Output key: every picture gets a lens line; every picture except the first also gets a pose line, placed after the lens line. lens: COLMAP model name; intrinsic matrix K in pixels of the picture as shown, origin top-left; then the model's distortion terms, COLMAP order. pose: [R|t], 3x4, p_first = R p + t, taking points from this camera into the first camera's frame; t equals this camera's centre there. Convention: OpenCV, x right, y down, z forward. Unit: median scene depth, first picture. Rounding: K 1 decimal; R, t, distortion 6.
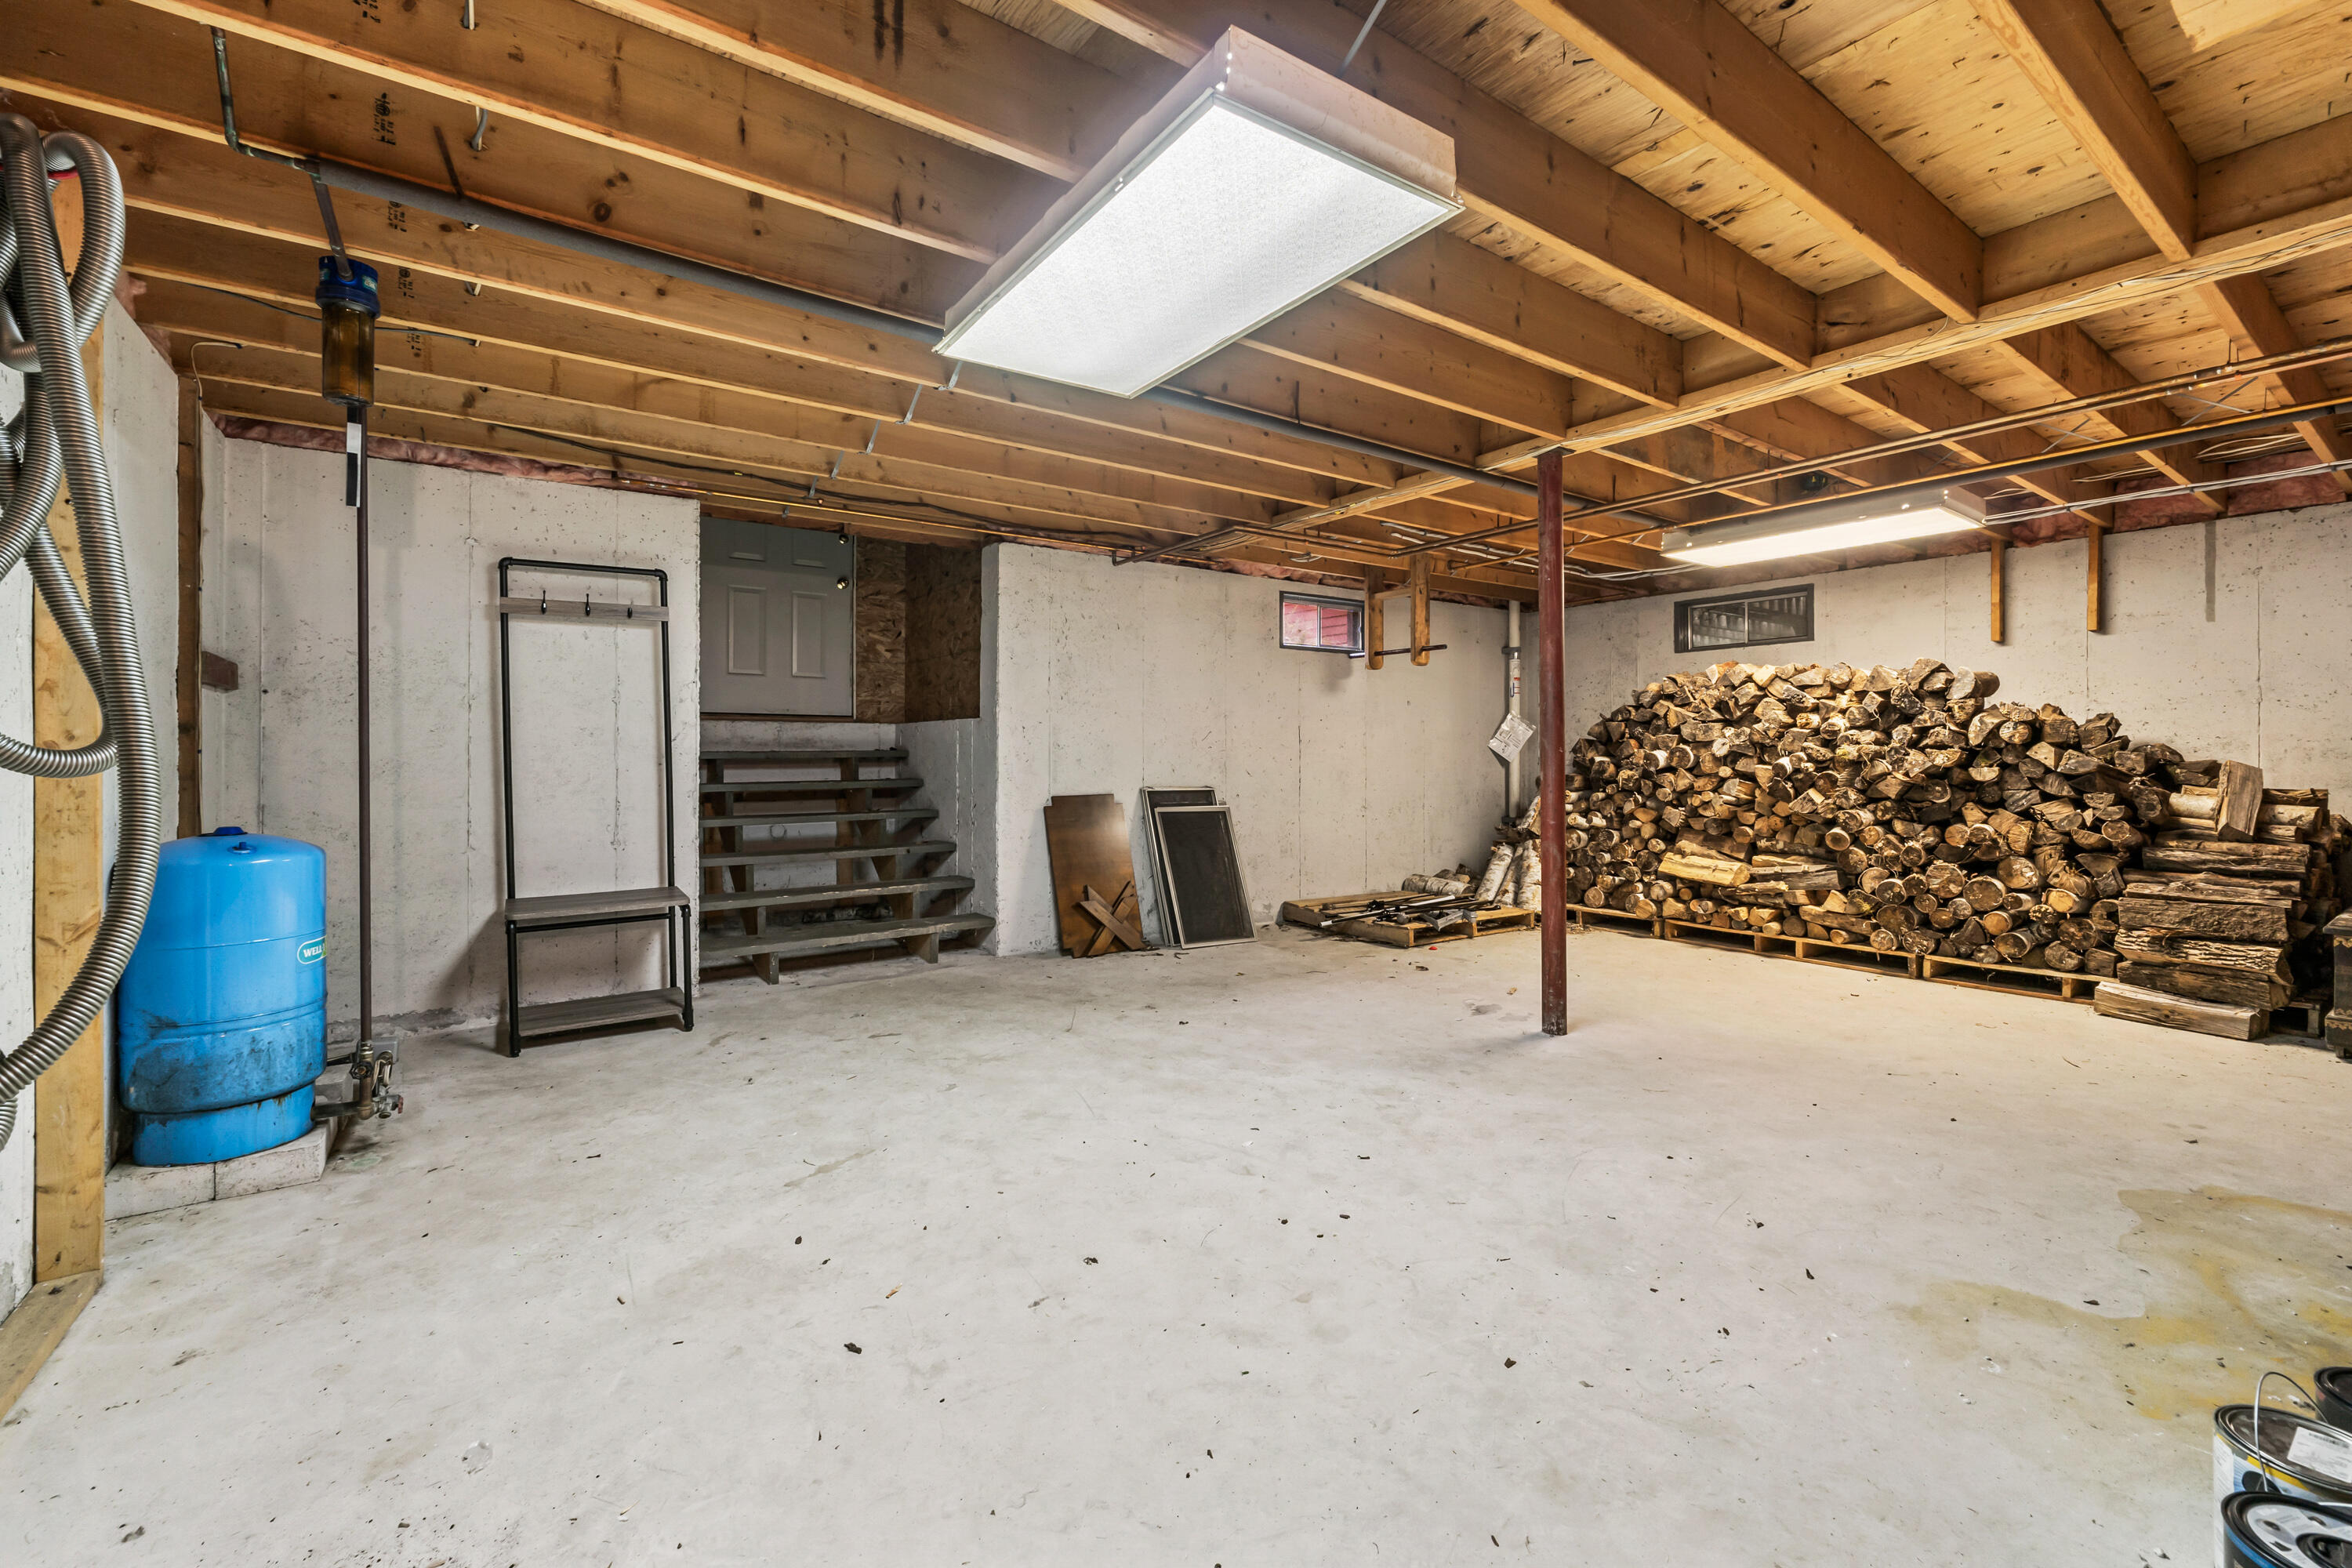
lens RADIAL K [[983.4, 0, 1164.6], [0, 983.4, 763.2], [0, 0, 1]] dist [-0.002352, -0.000635]
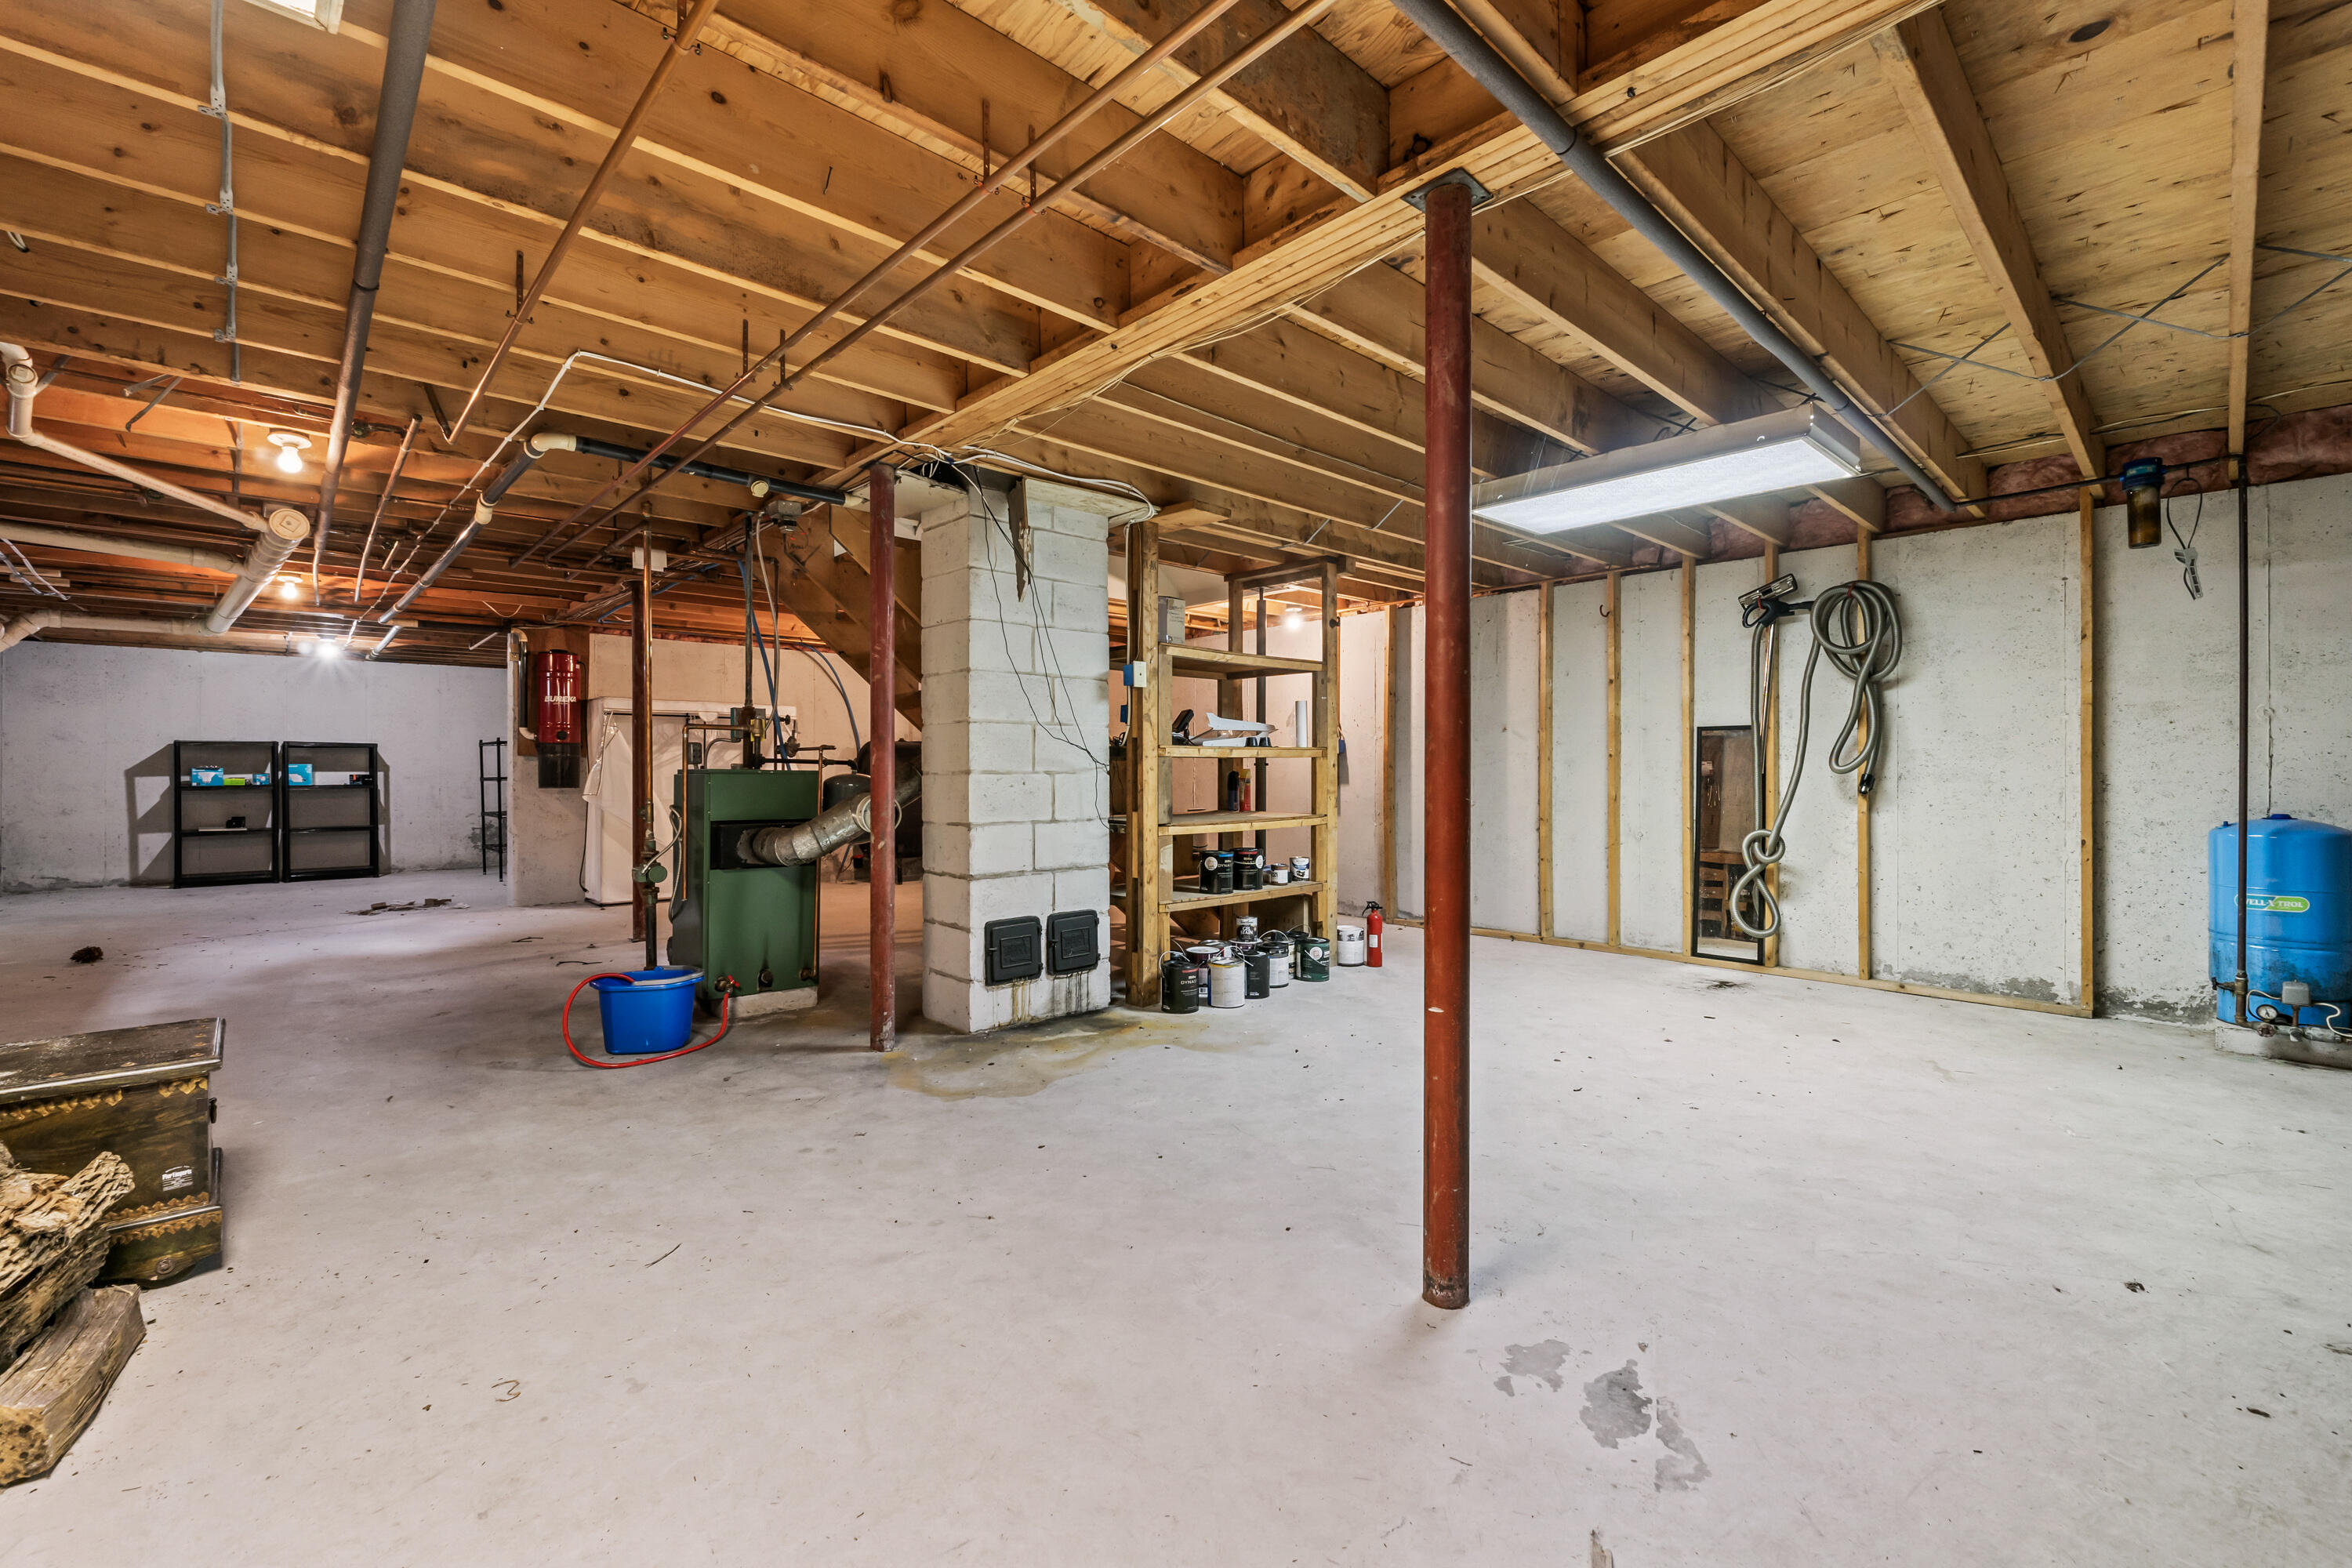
lens RADIAL K [[983.4, 0, 1182.5], [0, 983.4, 771.2], [0, 0, 1]] dist [-0.002352, -0.000635]
pose [[-0.988718, 0.003665, -0.149744, 0.953556], [0.002663, 0.999973, 0.006887, -0.014176], [0.149766, 0.006410, -0.988701, 2.327031]]
